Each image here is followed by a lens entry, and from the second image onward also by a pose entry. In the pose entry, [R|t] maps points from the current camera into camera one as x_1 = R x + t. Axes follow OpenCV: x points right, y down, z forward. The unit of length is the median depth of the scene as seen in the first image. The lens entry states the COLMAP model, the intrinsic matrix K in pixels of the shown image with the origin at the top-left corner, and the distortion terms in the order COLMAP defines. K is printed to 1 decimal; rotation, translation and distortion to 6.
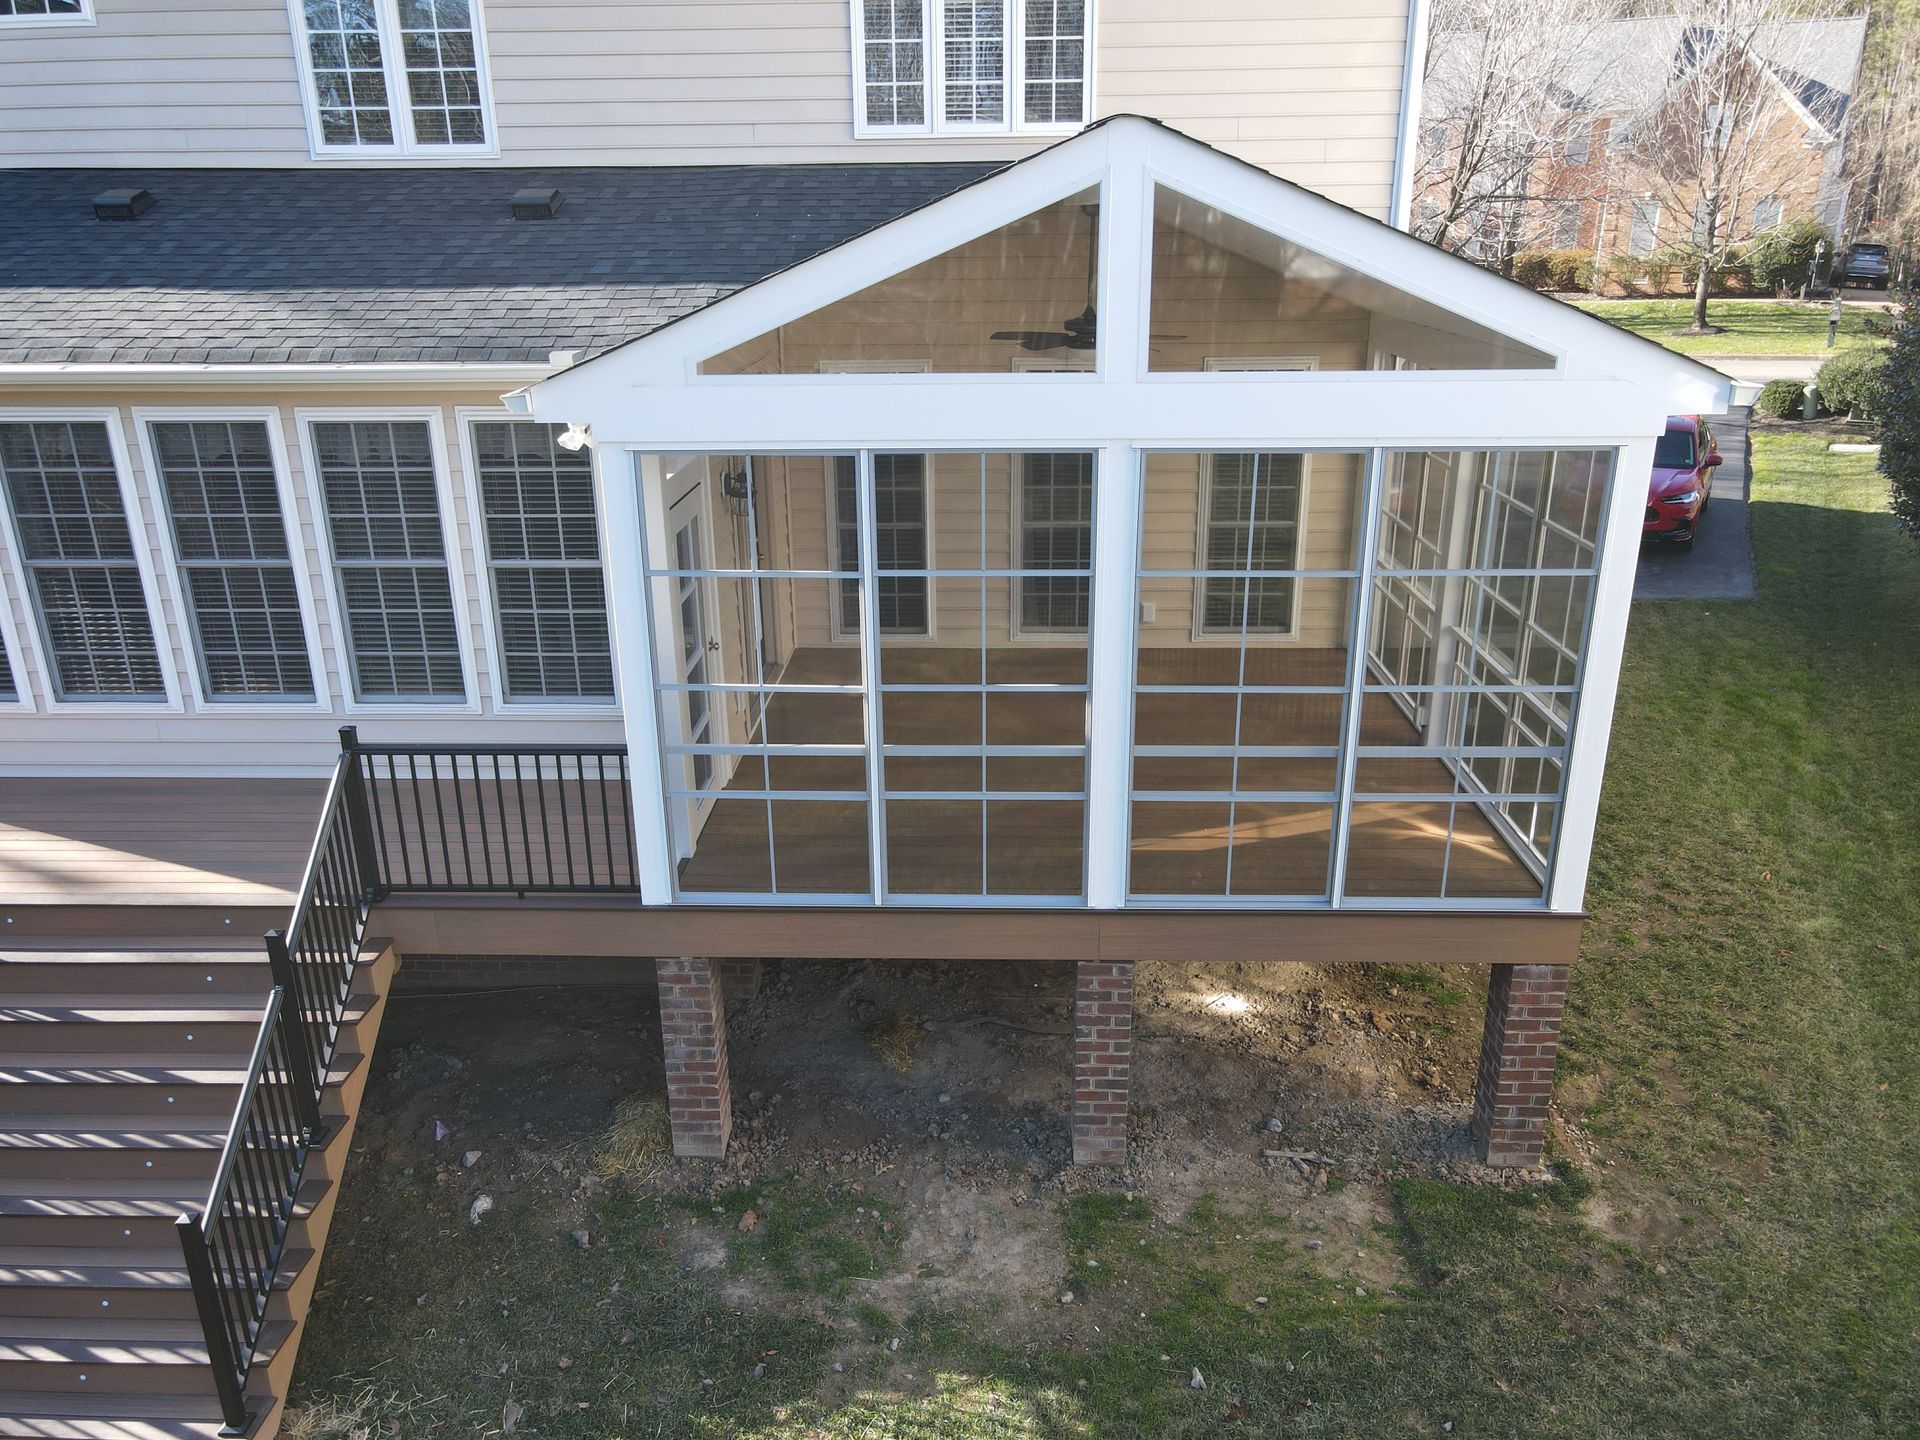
lens RADIAL K [[1406.5, 0, 950.3], [0, 1406.5, 717.1], [0, 0, 1]] dist [0.013364, -0.002156]
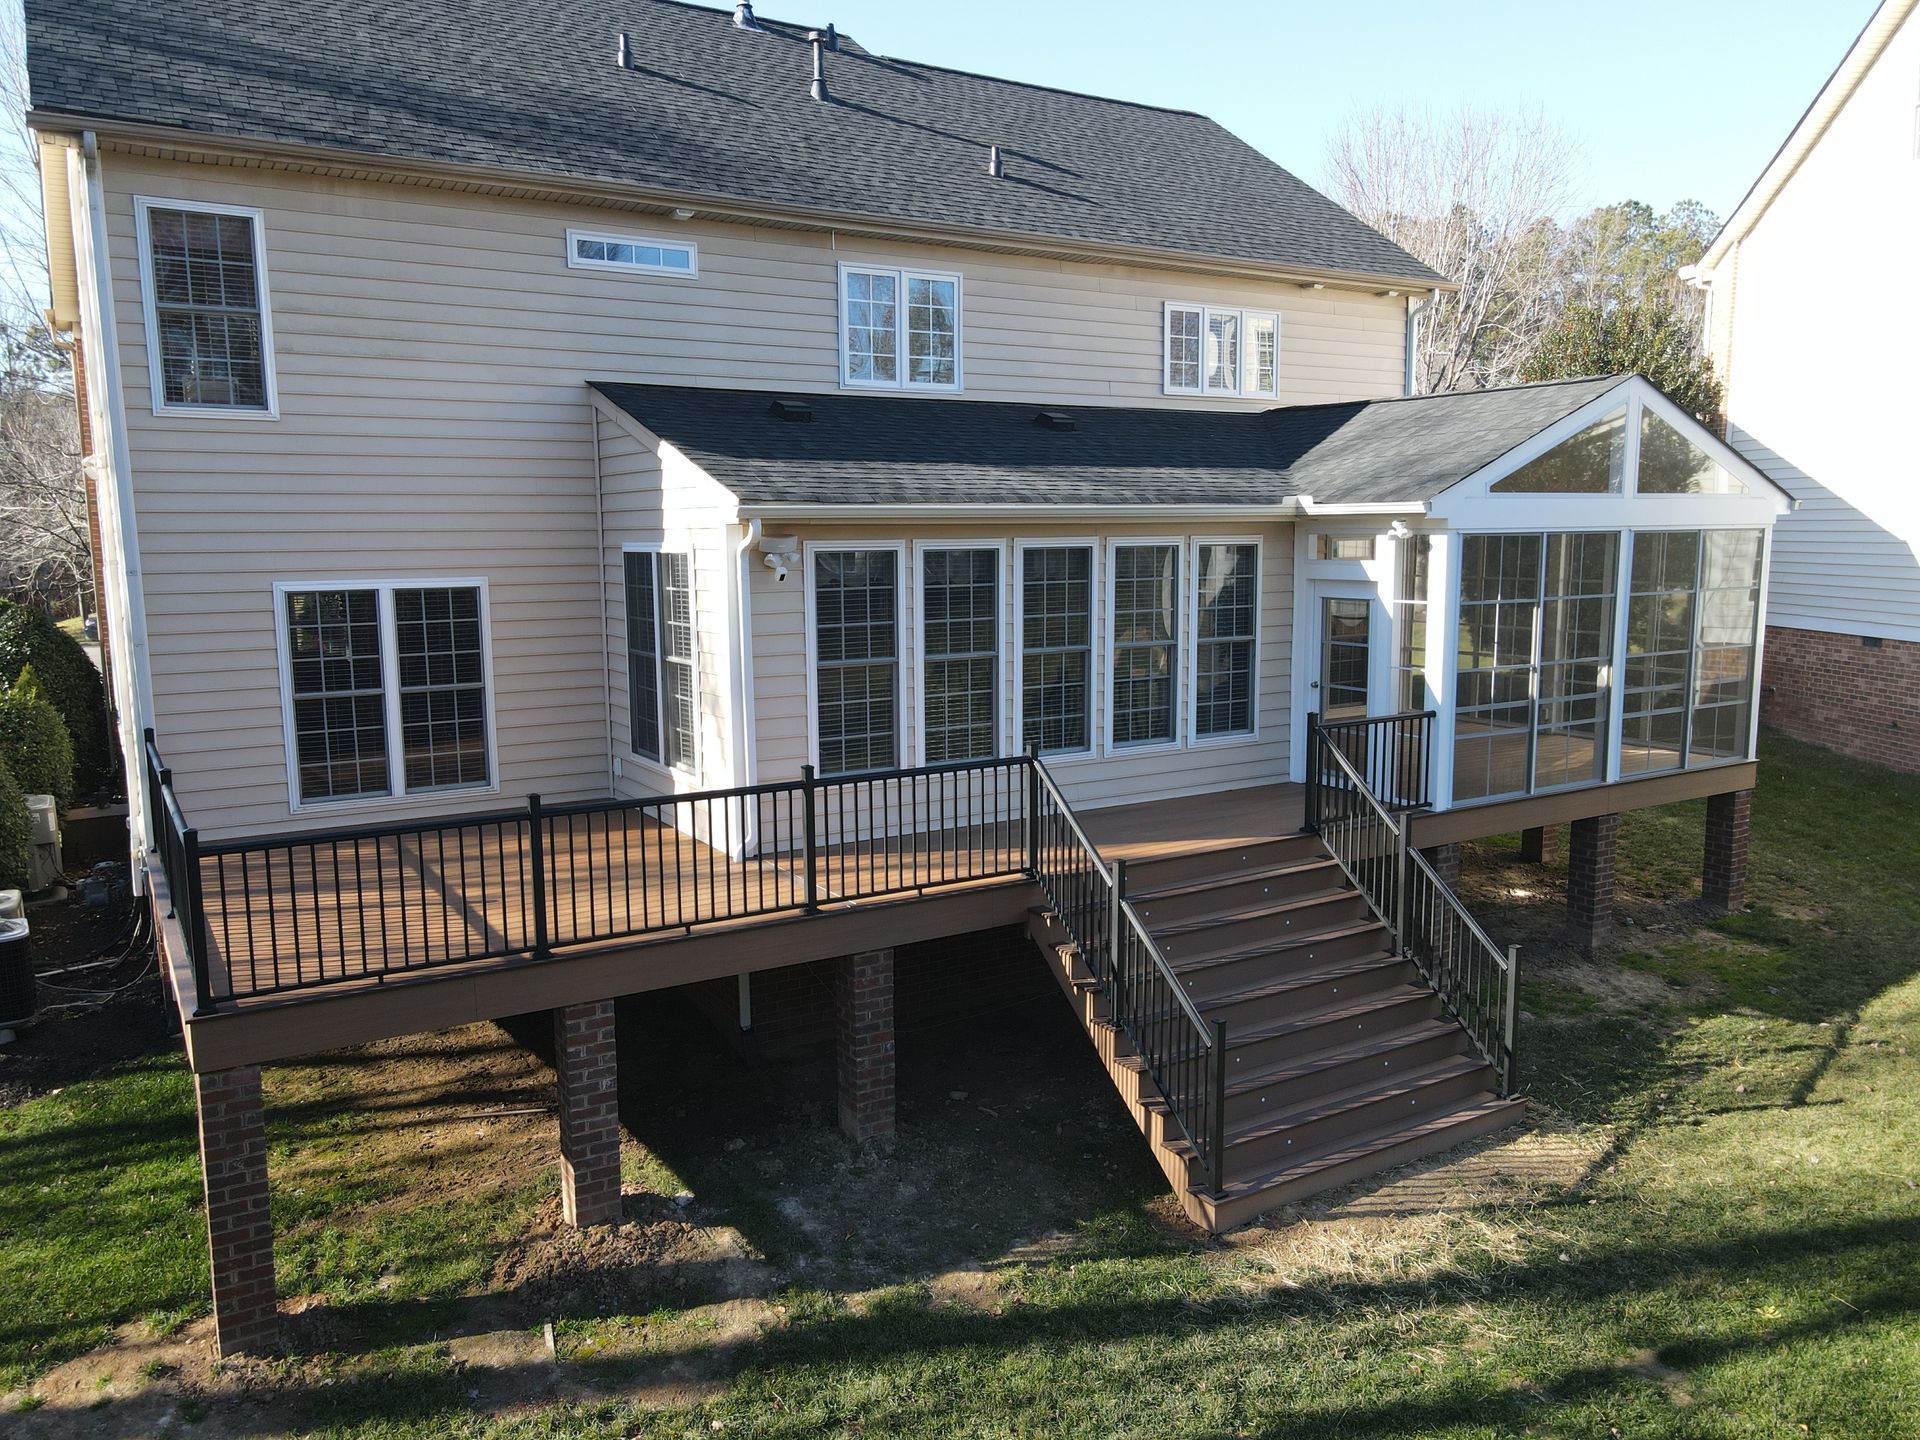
lens RADIAL K [[1406.5, 0, 947.4], [0, 1406.5, 711.1], [0, 0, 1]] dist [0.013364, -0.002156]
pose [[0.835025, -0.070666, 0.545656, -1.513337], [0.185572, 0.969781, -0.158391, 0.166219], [-0.517974, 0.233519, 0.822905, -0.077936]]
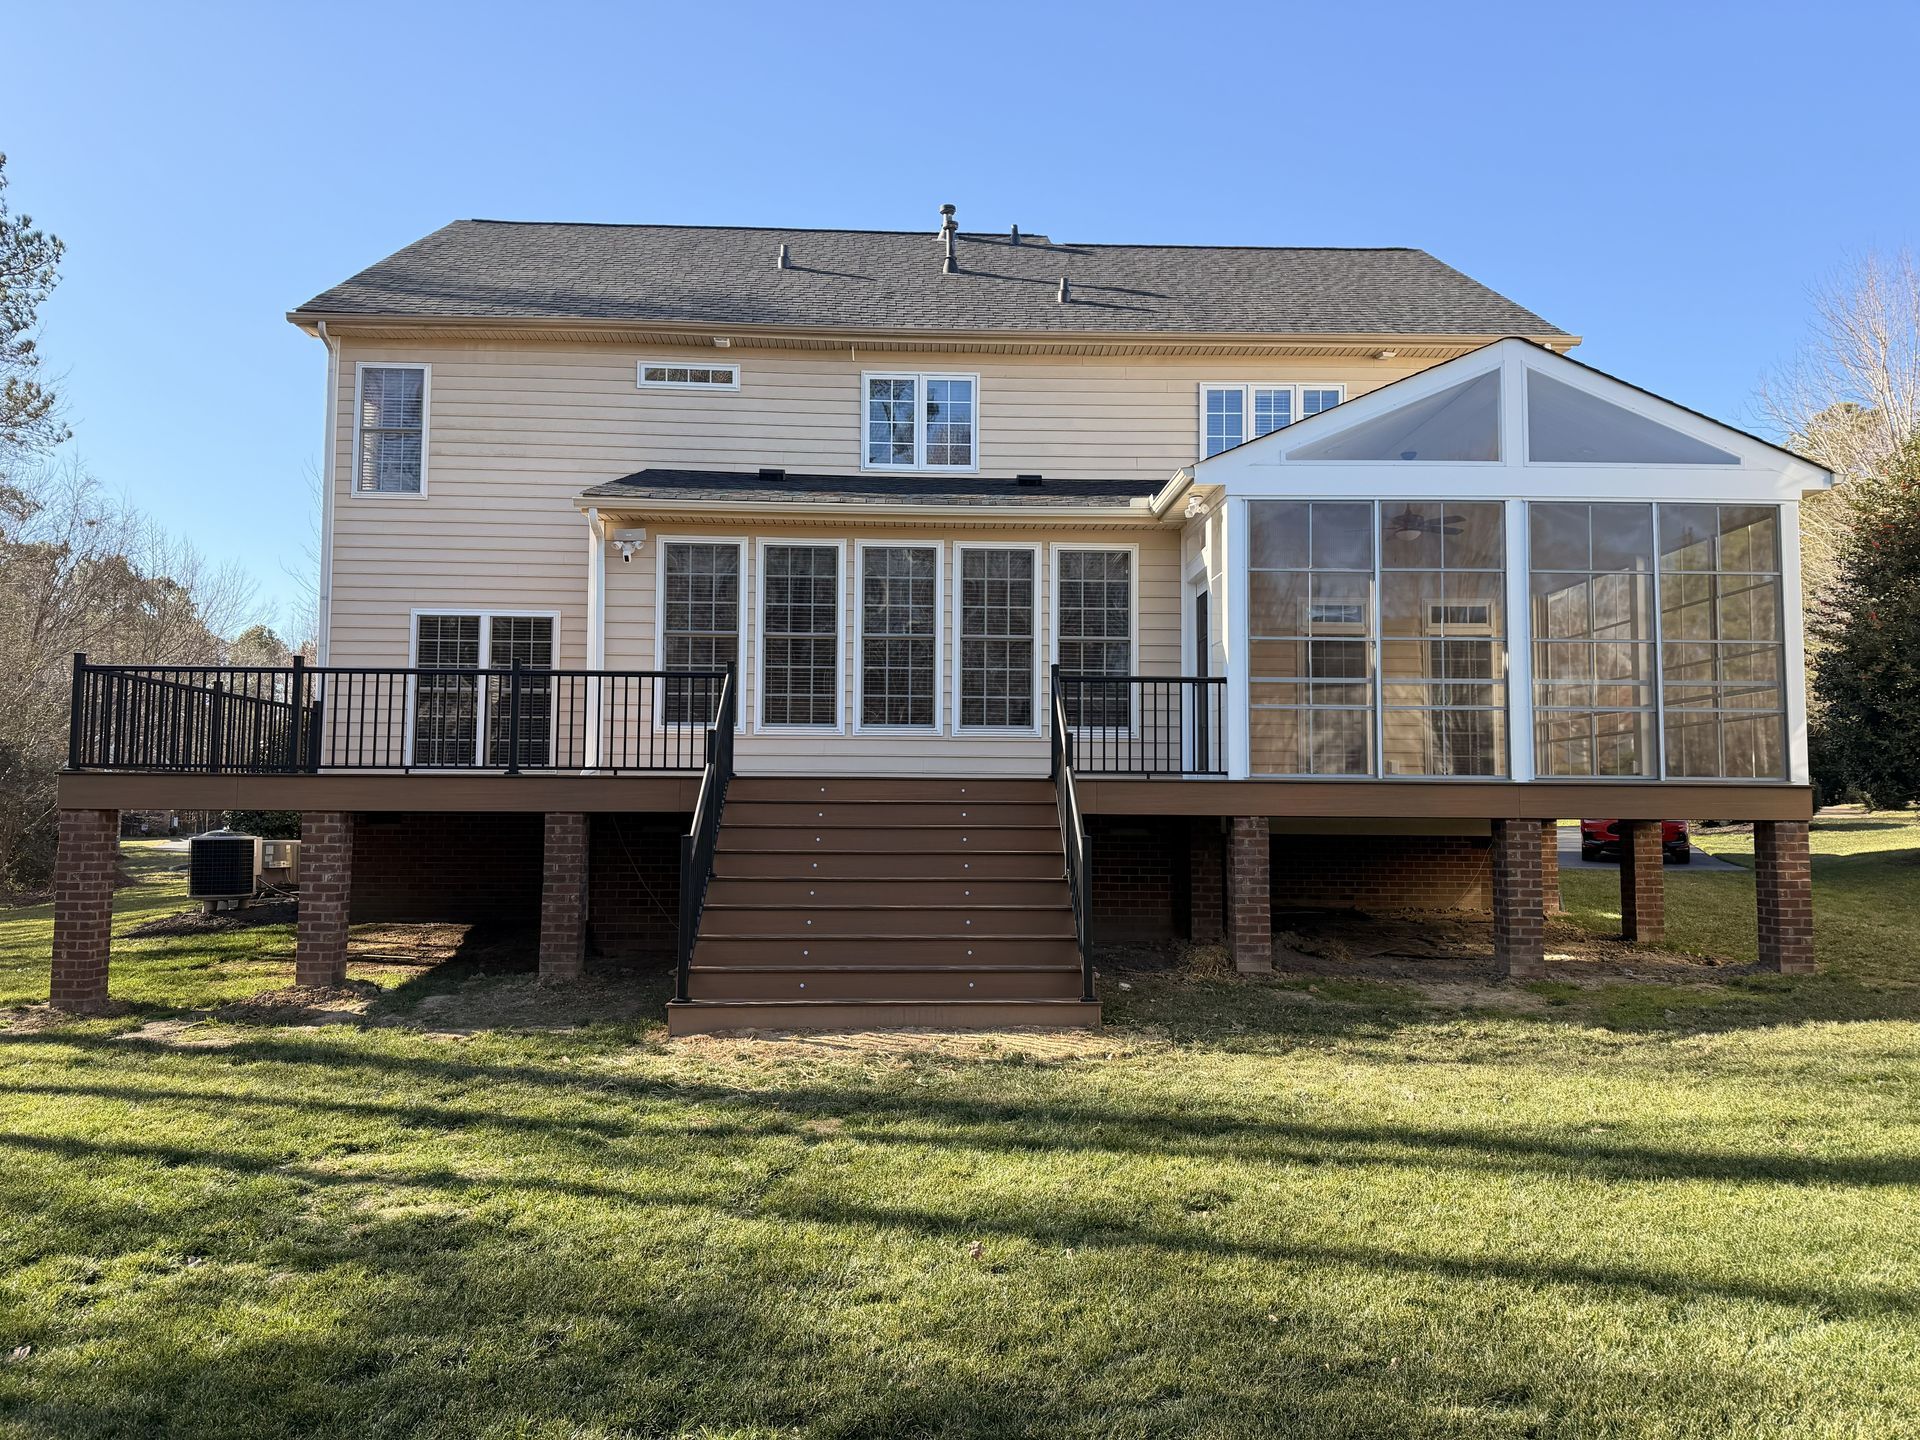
lens RADIAL K [[1327.1, 0, 960.6], [0, 1327.1, 724.0], [0, 0, 1]] dist [0.064179, -0.068564]
pose [[0.997446, 0.022065, 0.067937, -0.597230], [0.007346, 0.914364, -0.404826, 0.650901], [-0.071052, 0.404291, 0.911866, -0.355116]]
